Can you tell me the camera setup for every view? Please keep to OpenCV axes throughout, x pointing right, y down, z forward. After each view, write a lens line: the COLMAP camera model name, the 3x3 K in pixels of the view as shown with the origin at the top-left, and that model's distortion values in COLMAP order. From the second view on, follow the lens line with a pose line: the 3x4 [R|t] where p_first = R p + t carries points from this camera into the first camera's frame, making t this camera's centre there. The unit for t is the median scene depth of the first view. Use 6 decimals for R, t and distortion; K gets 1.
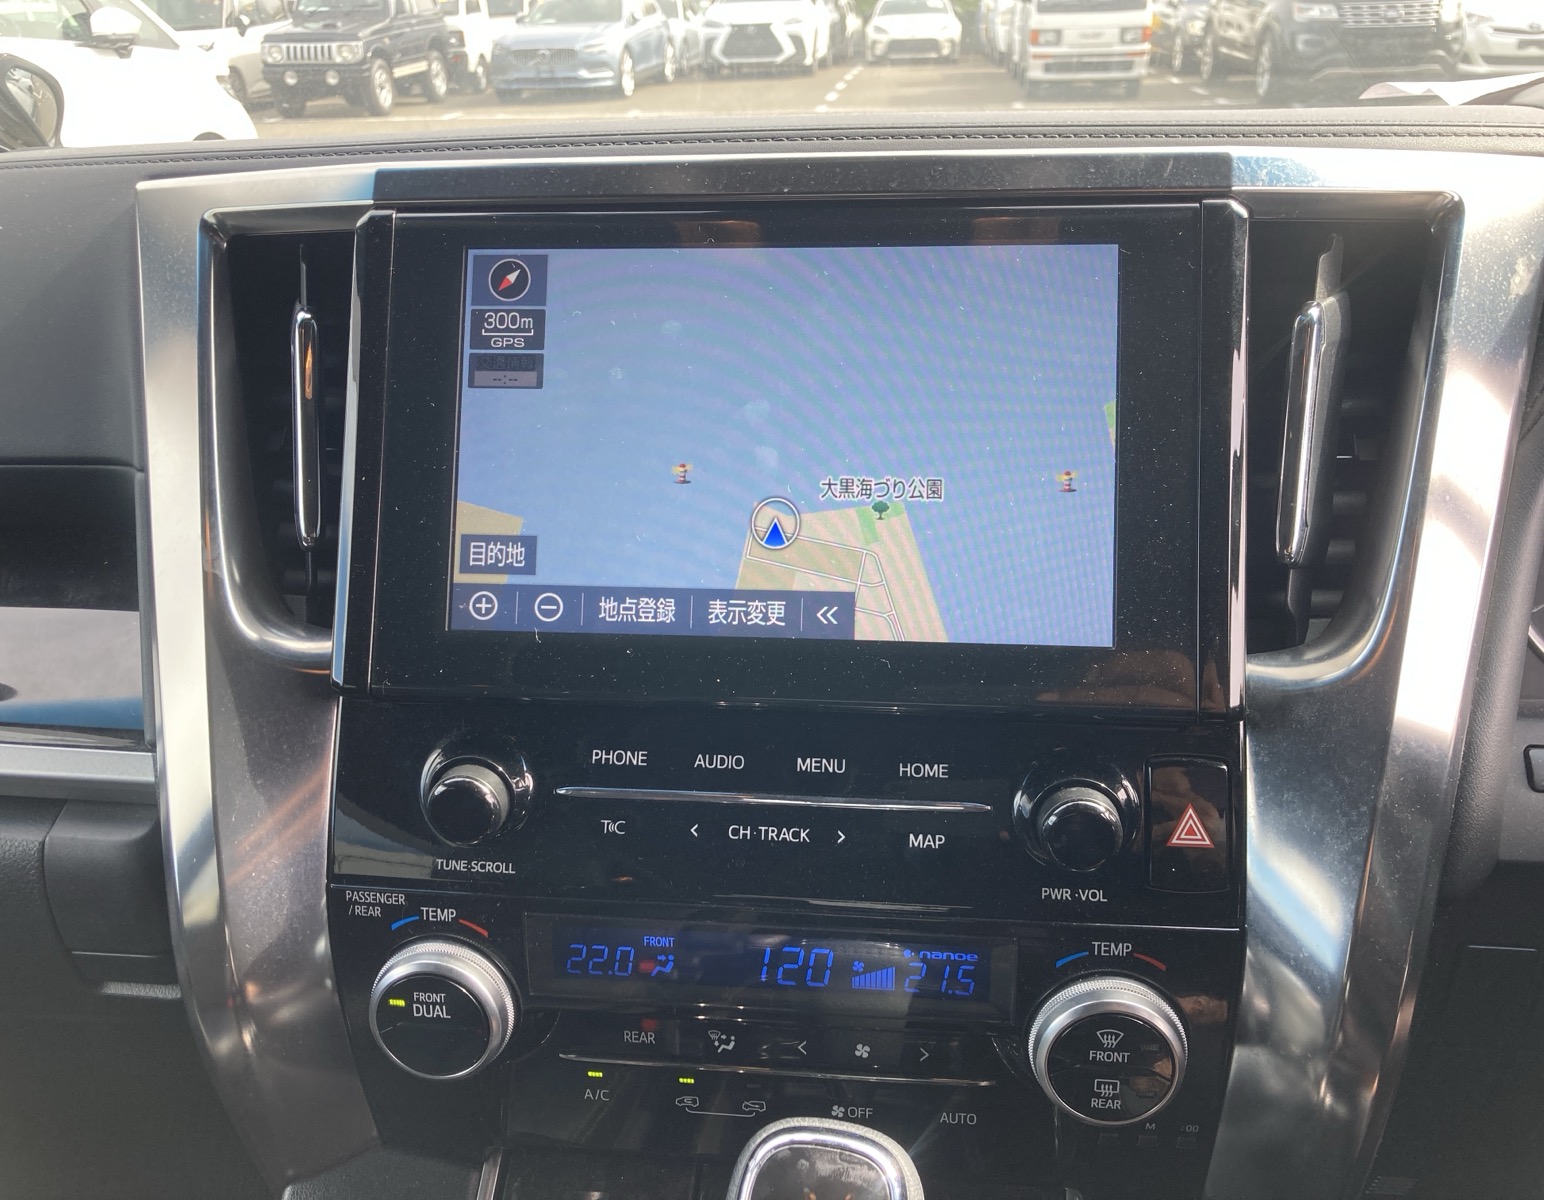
lens RADIAL K [[1307.0, 0, 767.5], [0, 1307.0, 597.4], [0, 0, 1]] dist [0.157259, -0.485558]
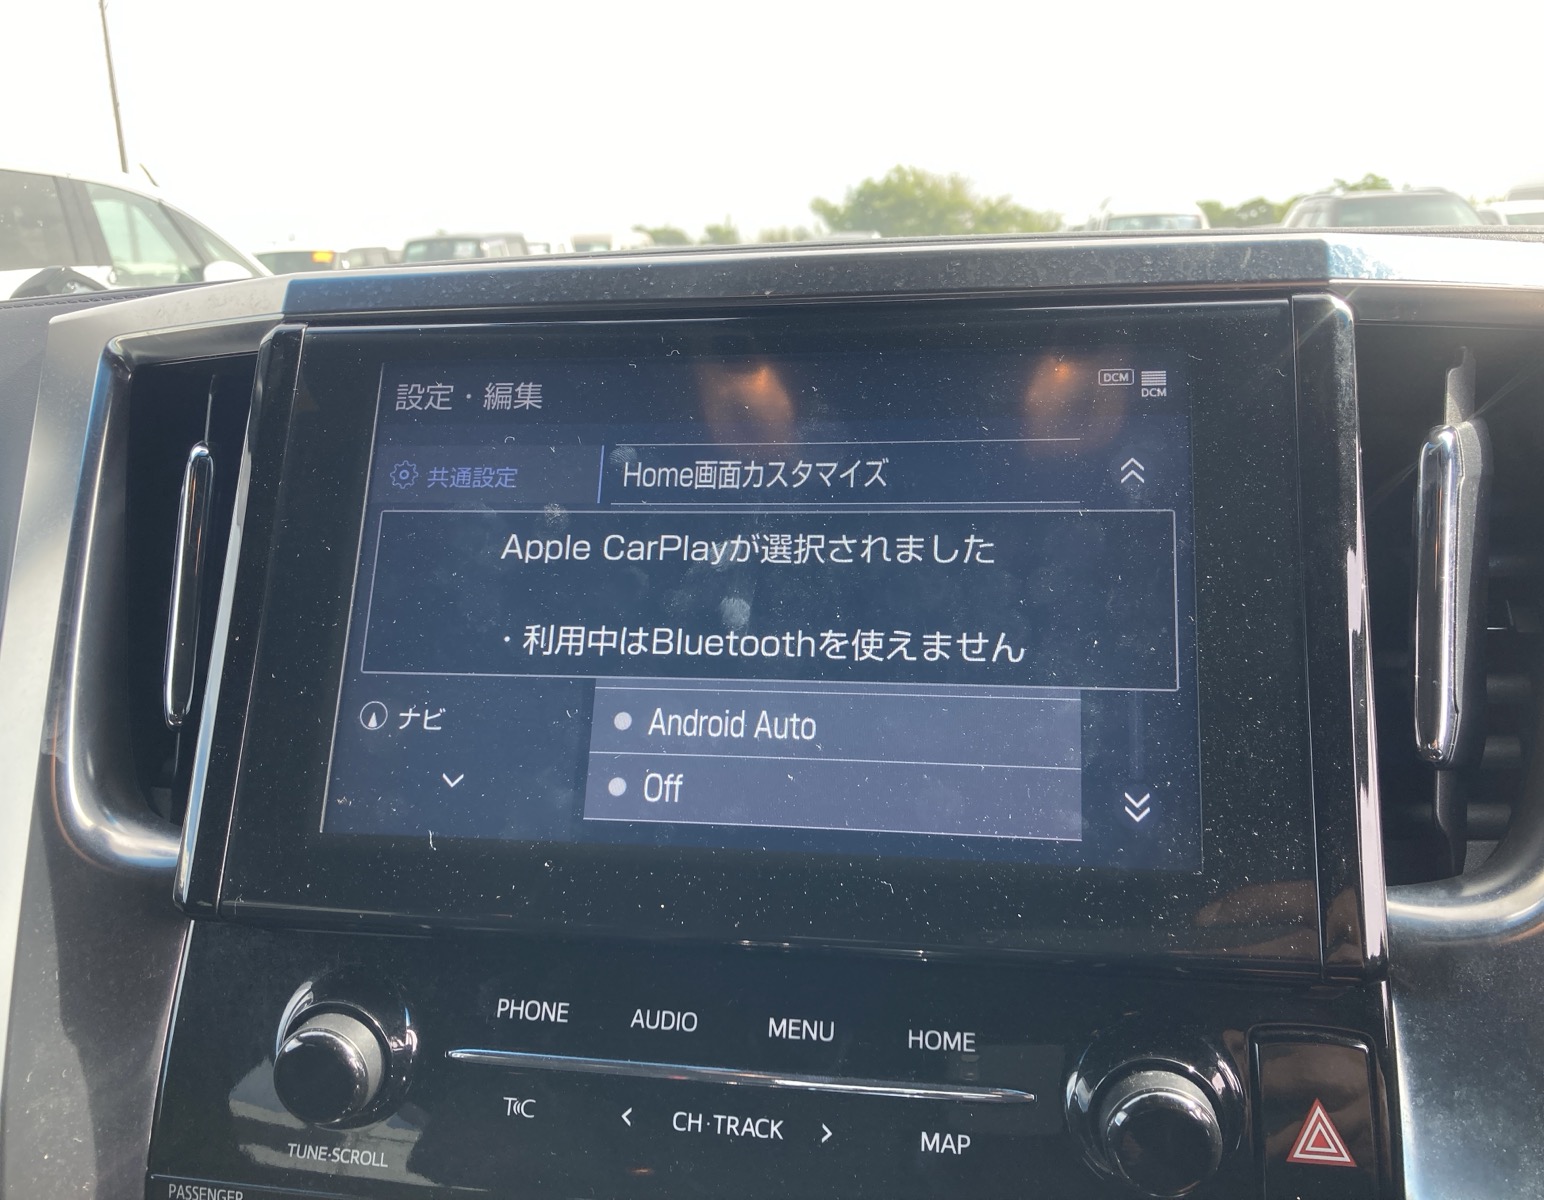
lens RADIAL K [[1329.0, 0, 759.0], [0, 1329.0, 600.6], [0, 0, 1]] dist [0.000370, 0.011778]
pose [[0.997866, 0.007839, -0.064819, 0.063305], [-0.018968, 0.984754, -0.172917, 0.021138], [0.062475, 0.173778, 0.982801, 0.227571]]
